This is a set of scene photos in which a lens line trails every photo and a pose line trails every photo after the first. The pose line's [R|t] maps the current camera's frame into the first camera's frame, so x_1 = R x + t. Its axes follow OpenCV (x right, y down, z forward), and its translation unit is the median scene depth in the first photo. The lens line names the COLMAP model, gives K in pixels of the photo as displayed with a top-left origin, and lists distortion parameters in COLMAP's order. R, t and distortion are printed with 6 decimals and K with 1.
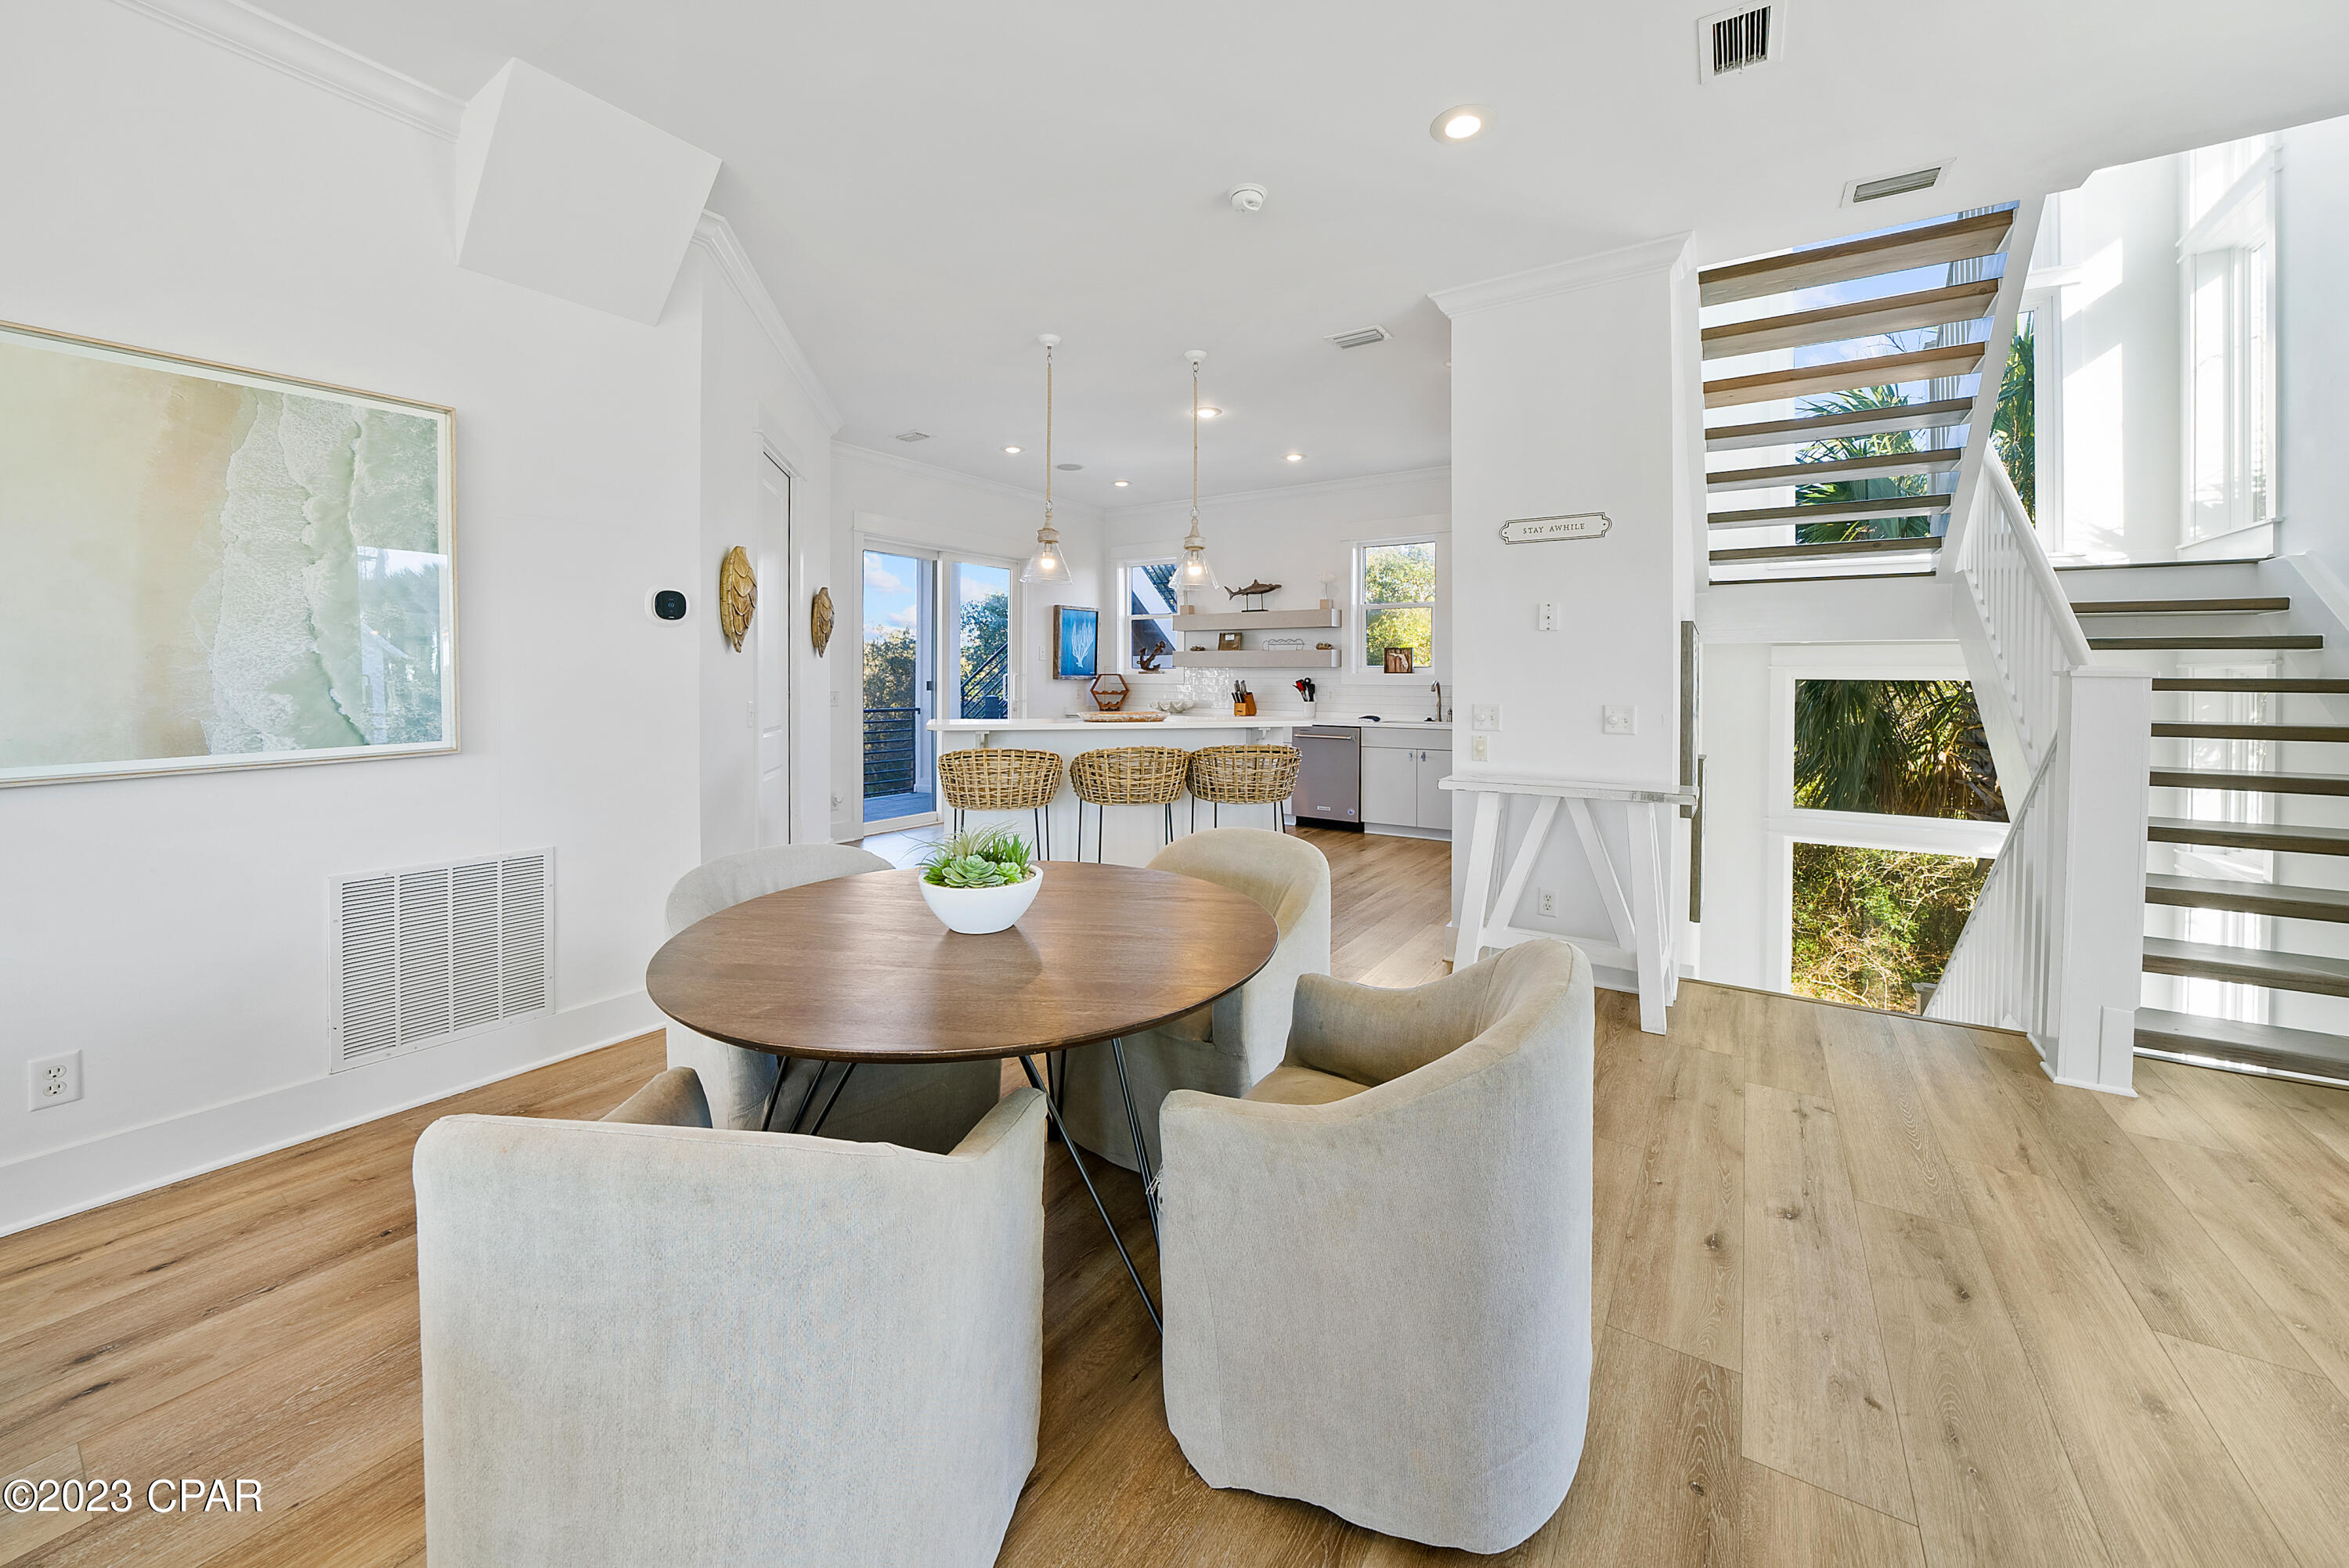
lens RADIAL K [[835.6, 0, 1204.9], [0, 835.6, 668.0], [0, 0, 1]] dist [-0.022390, -0.000116]
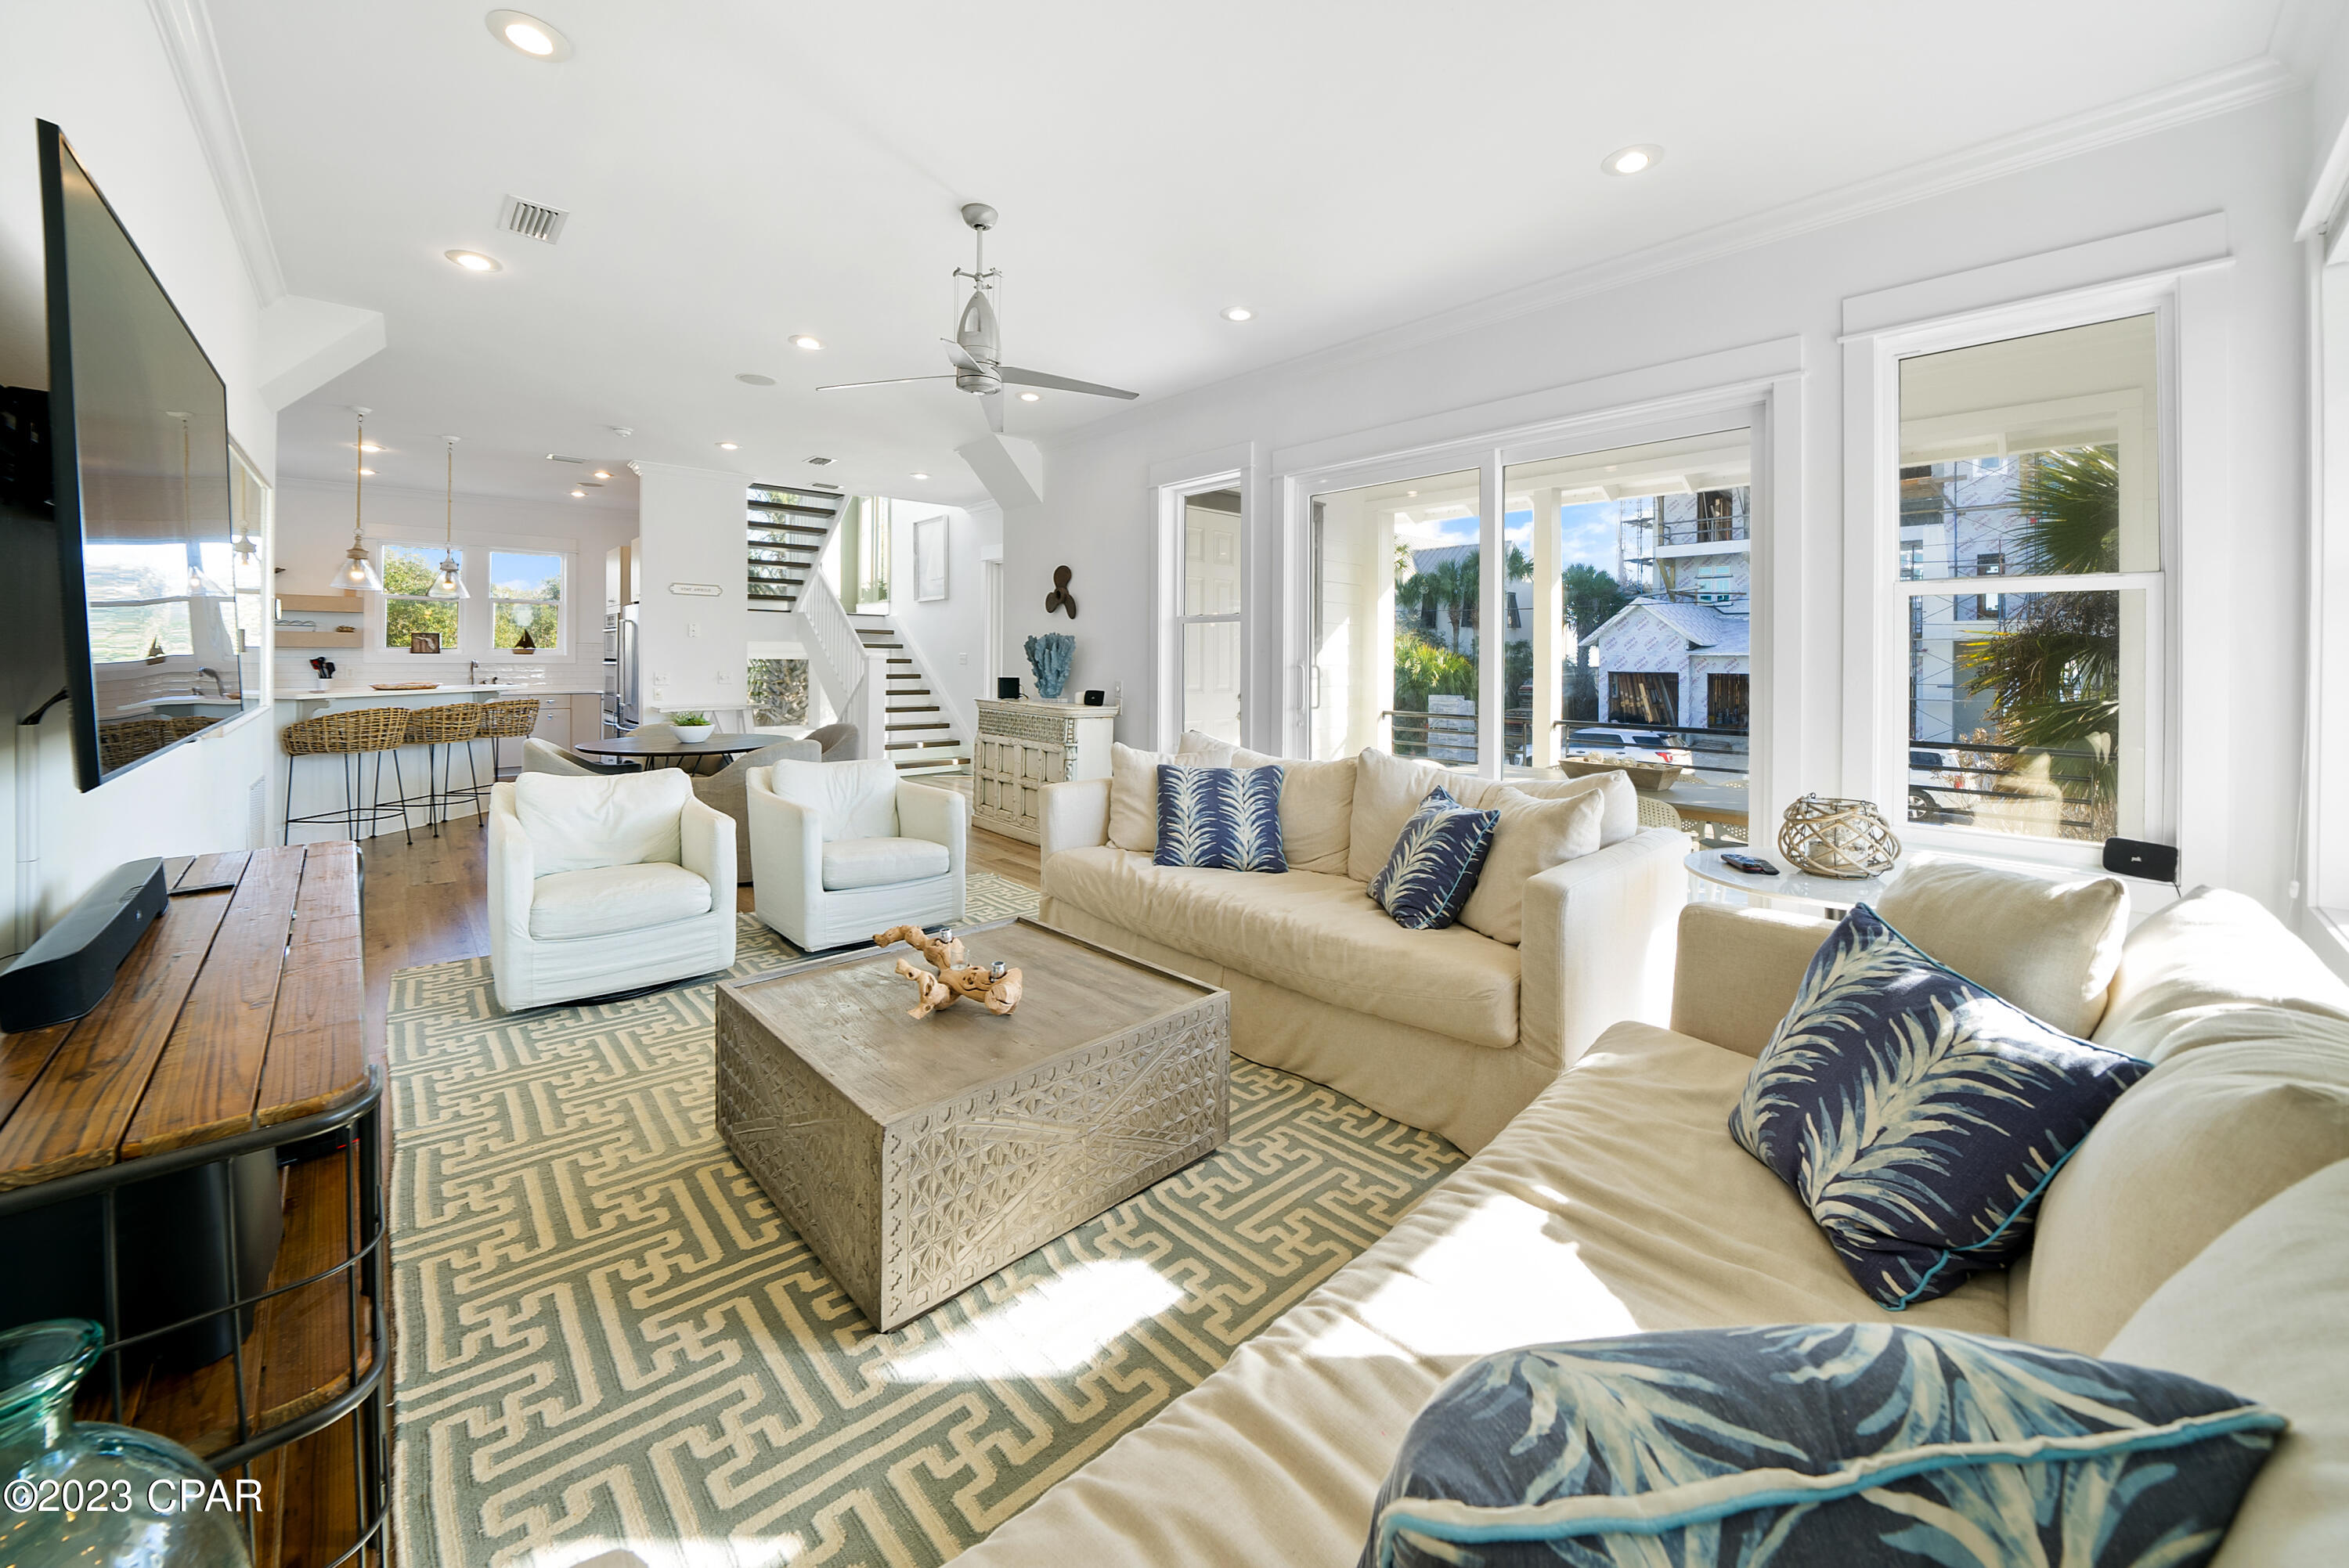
lens RADIAL K [[835.6, 0, 1155.6], [0, 835.6, 666.7], [0, 0, 1]] dist [-0.022390, -0.000116]
pose [[0.288366, -0.008600, 0.957482, -0.555389], [-0.014750, 0.999801, 0.013422, -0.006081], [-0.957407, -0.017994, 0.288182, -0.322981]]
